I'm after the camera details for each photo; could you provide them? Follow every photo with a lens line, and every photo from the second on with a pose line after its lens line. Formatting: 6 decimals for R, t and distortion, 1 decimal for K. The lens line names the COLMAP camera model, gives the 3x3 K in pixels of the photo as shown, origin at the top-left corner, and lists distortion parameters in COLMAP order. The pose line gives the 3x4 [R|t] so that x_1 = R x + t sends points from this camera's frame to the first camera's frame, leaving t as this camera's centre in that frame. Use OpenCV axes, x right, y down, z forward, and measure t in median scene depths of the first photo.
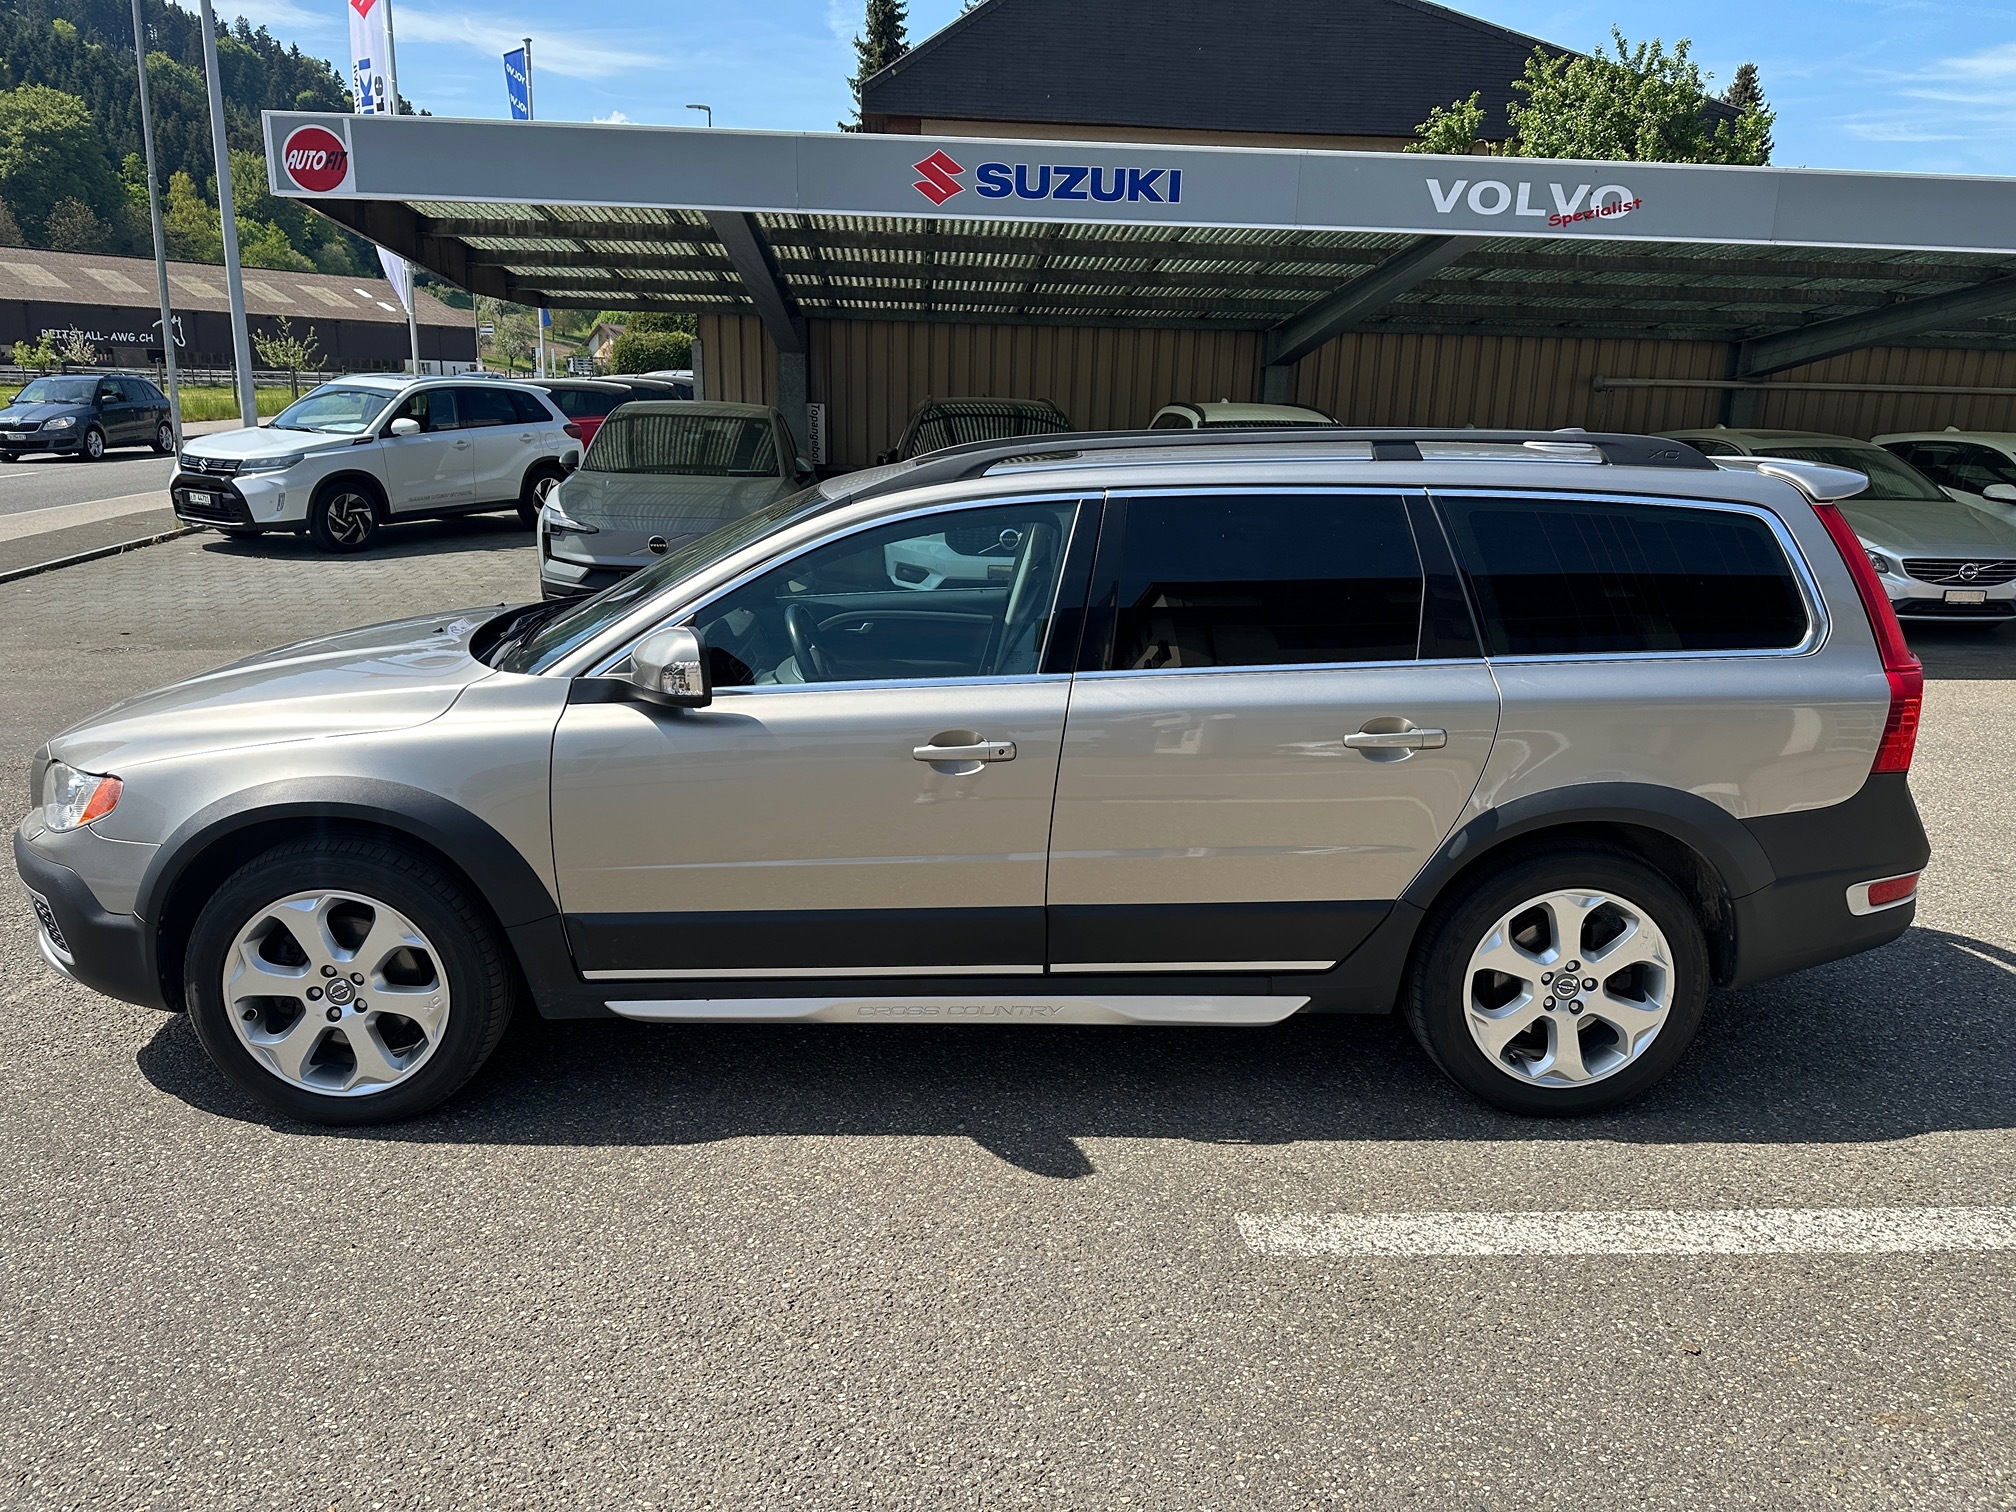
lens RADIAL K [[1419.8, 0, 1008.7], [0, 1419.8, 841.8], [0, 0, 1]] dist [0.034611, -0.041959]
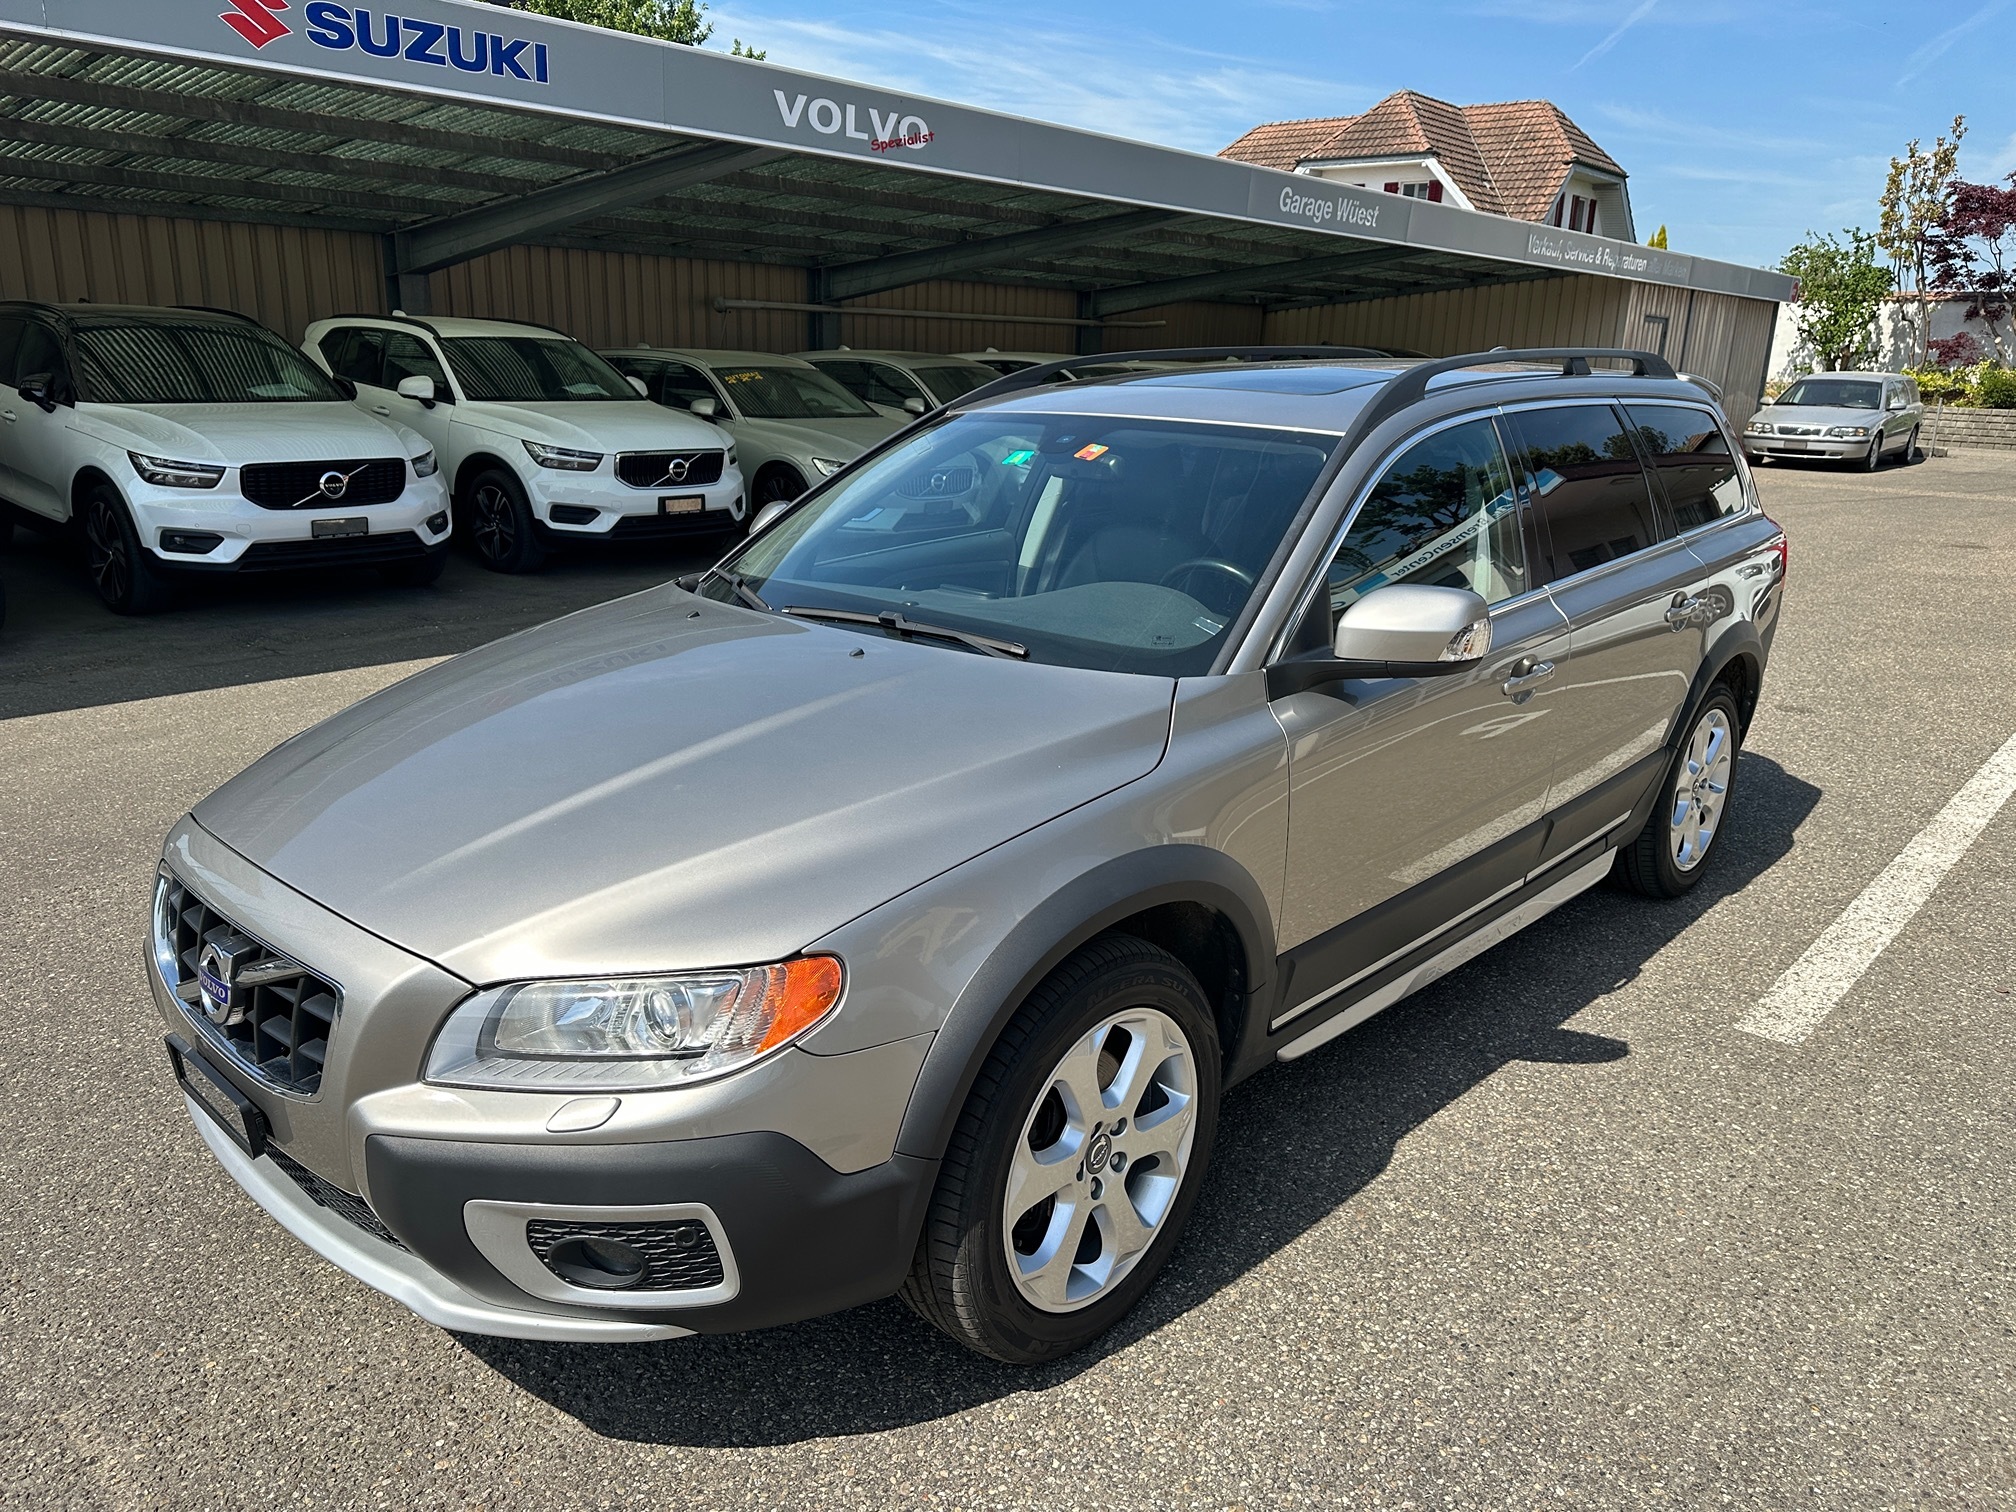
lens RADIAL K [[1419.8, 0, 1038.2], [0, 1419.8, 825.2], [0, 0, 1]] dist [0.034611, -0.041959]
pose [[0.698622, -0.229855, 0.677564, -0.363674], [0.201948, 0.971836, 0.121458, -0.057355], [-0.686399, 0.051979, 0.725365, 0.194344]]
